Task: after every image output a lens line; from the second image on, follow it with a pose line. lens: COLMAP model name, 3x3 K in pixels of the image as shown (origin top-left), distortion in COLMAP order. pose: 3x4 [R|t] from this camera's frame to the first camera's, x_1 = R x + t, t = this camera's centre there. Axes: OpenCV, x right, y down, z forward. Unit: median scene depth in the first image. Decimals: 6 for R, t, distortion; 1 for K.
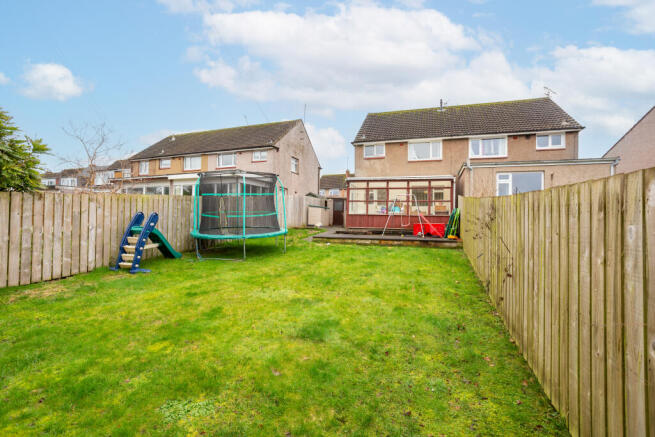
lens RADIAL K [[318.2, 0, 319.6], [0, 318.2, 217.3], [0, 0, 1]] dist [-0.065402, 0.041859]
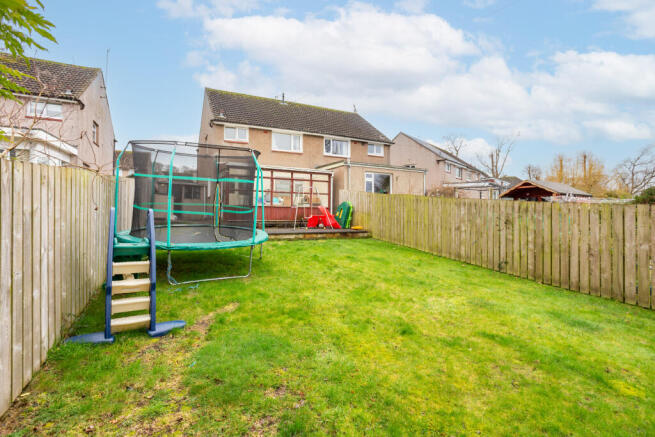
lens RADIAL K [[323.7, 0, 319.1], [0, 323.7, 208.8], [0, 0, 1]] dist [-0.068981, 0.044861]
pose [[0.689982, -0.002311, 0.723823, -0.390311], [-0.010282, 0.999863, 0.012993, -0.014038], [-0.723754, -0.016407, 0.689863, 0.238427]]
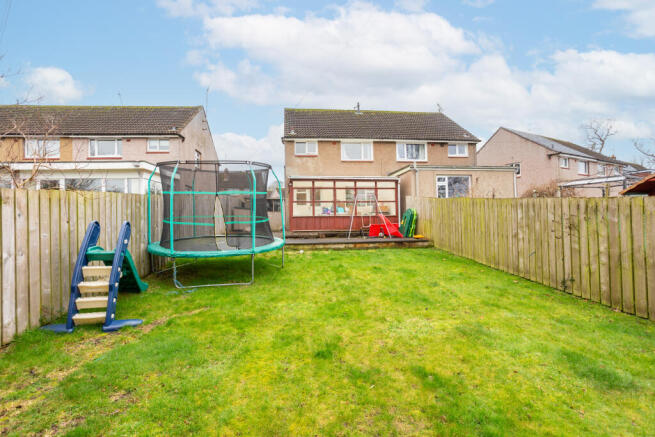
lens RADIAL K [[318.2, 0, 319.6], [0, 318.2, 217.3], [0, 0, 1]] dist [-0.065402, 0.041859]
pose [[0.898831, -0.023688, 0.437655, -0.249333], [0.024339, 0.999695, 0.004123, -0.009171], [-0.437619, 0.006946, 0.899133, 0.164546]]
